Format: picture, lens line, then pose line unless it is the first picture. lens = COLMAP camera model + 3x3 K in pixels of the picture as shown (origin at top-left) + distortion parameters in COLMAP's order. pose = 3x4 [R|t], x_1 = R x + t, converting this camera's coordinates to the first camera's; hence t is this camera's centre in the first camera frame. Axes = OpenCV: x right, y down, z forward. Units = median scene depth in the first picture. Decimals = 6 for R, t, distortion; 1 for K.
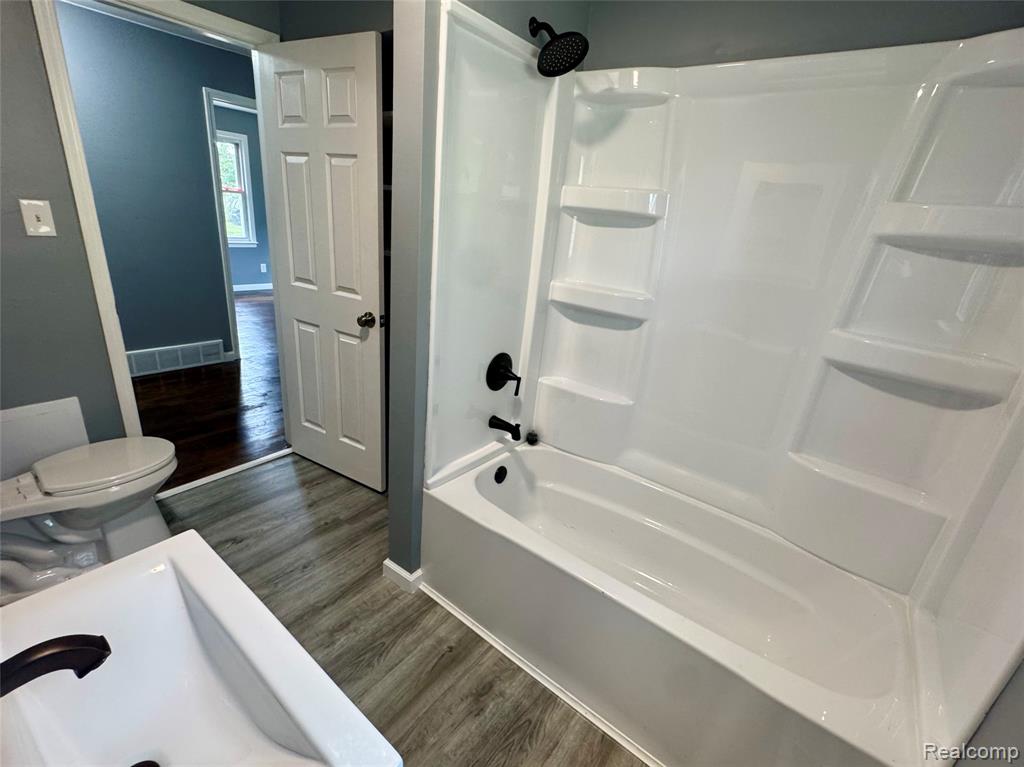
lens RADIAL K [[468.5, 0, 516.0], [0, 468.5, 383.6], [0, 0, 1]] dist [-0.001623, -0.000371]
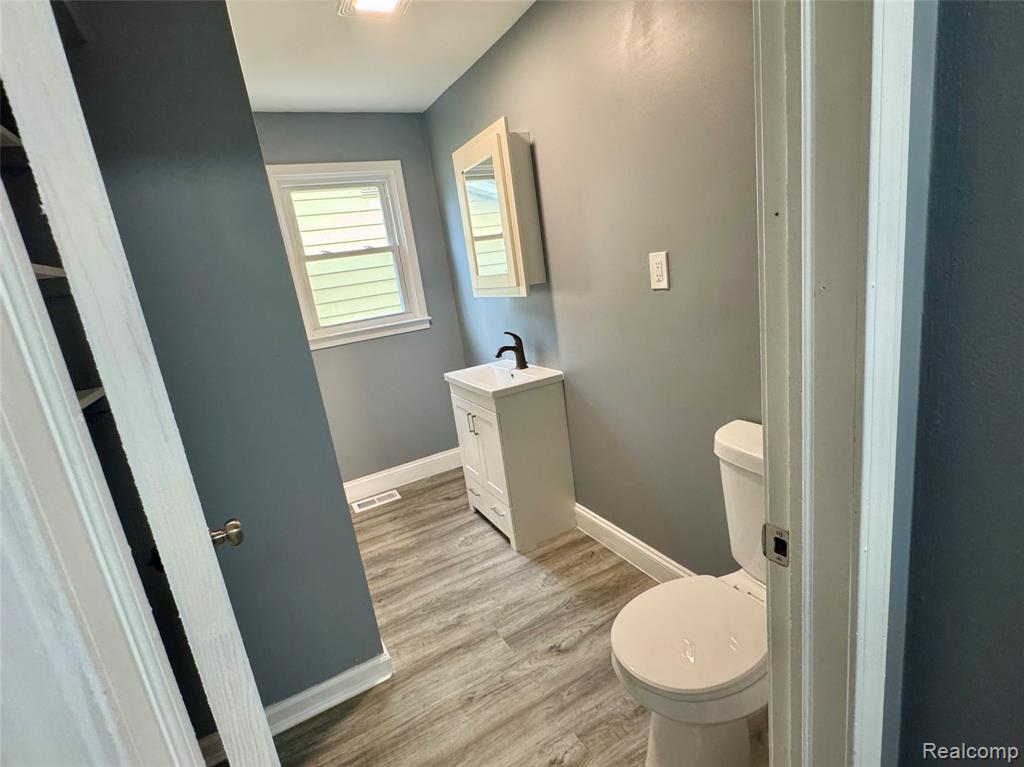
lens RADIAL K [[487.3, 0, 507.8], [0, 487.3, 378.0], [0, 0, 1]] dist [0.000271, 0.000002]
pose [[-0.912485, -0.060637, 0.404592, -0.979752], [0.191898, 0.809973, 0.554183, -0.607883], [-0.361313, 0.583323, -0.727452, 1.520097]]
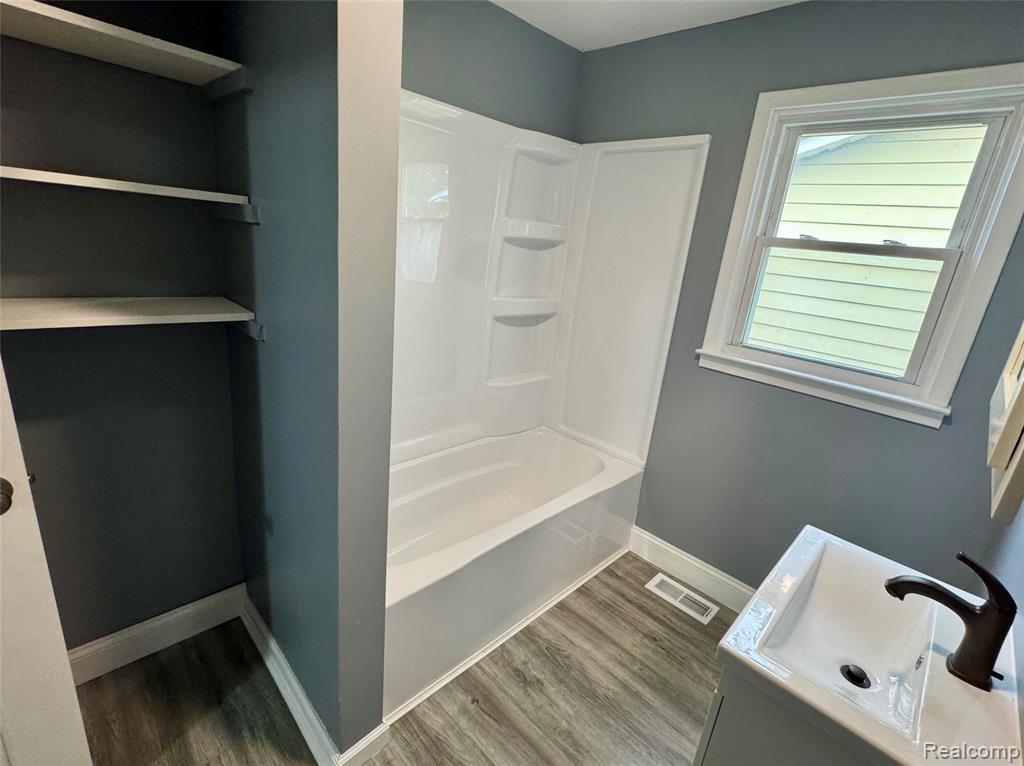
lens RADIAL K [[468.5, 0, 516.0], [0, 468.5, 383.1], [0, 0, 1]] dist [-0.001623, -0.000371]
pose [[0.130399, -0.366036, 0.921420, -0.787280], [0.260048, 0.909445, 0.324477, -0.315904], [-0.956750, 0.197302, 0.213778, 0.602744]]
